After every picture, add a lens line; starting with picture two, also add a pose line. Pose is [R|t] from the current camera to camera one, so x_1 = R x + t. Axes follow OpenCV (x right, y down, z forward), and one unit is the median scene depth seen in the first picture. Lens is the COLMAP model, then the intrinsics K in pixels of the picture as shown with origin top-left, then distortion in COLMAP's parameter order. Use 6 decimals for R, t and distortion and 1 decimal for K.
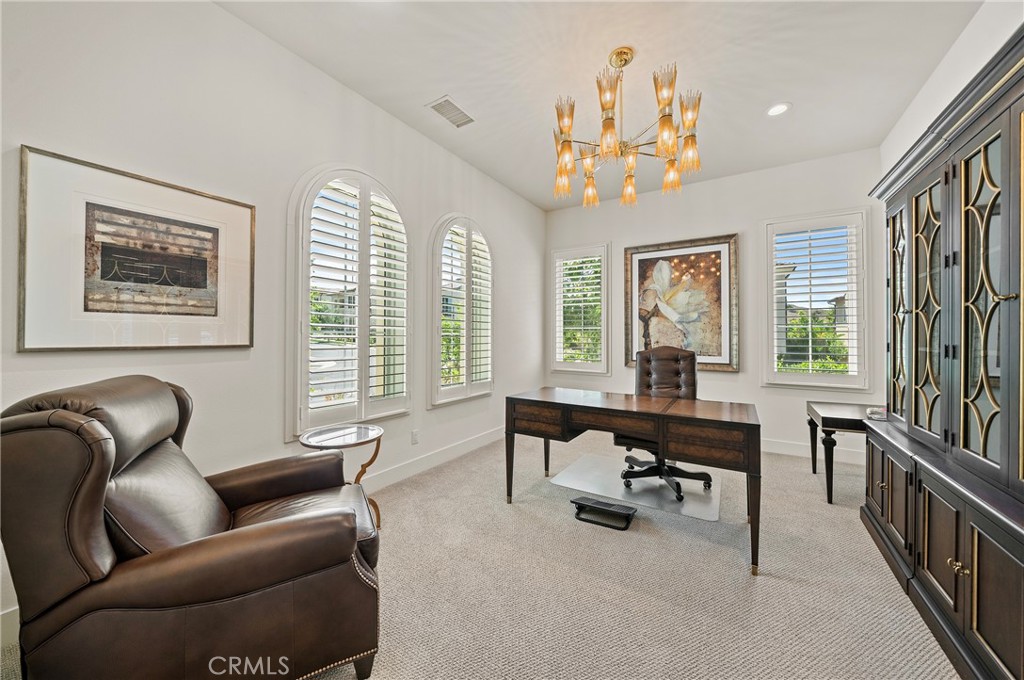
lens RADIAL K [[360.2, 0, 512.9], [0, 360.2, 338.4], [0, 0, 1]] dist [-0.000855, -0.000155]
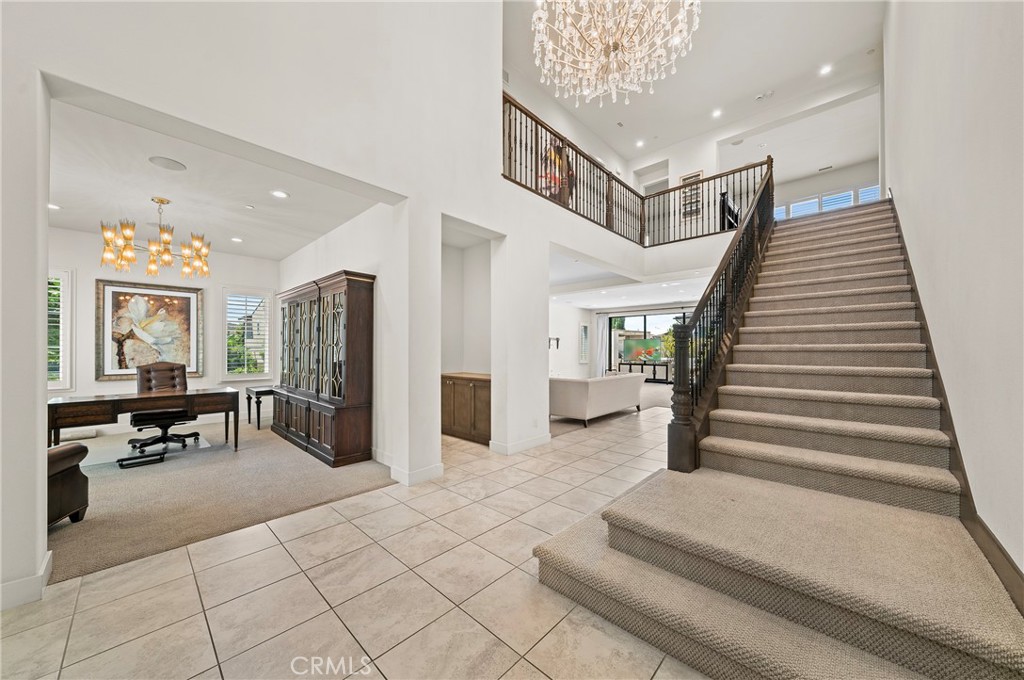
lens RADIAL K [[360.2, 0, 512.9], [0, 360.2, 338.4], [0, 0, 1]] dist [-0.000855, -0.000155]
pose [[0.190857, 0.025652, 0.981283, -0.665867], [0.006109, 0.999608, -0.027320, -0.022267], [-0.981599, 0.011209, 0.190626, -0.636264]]
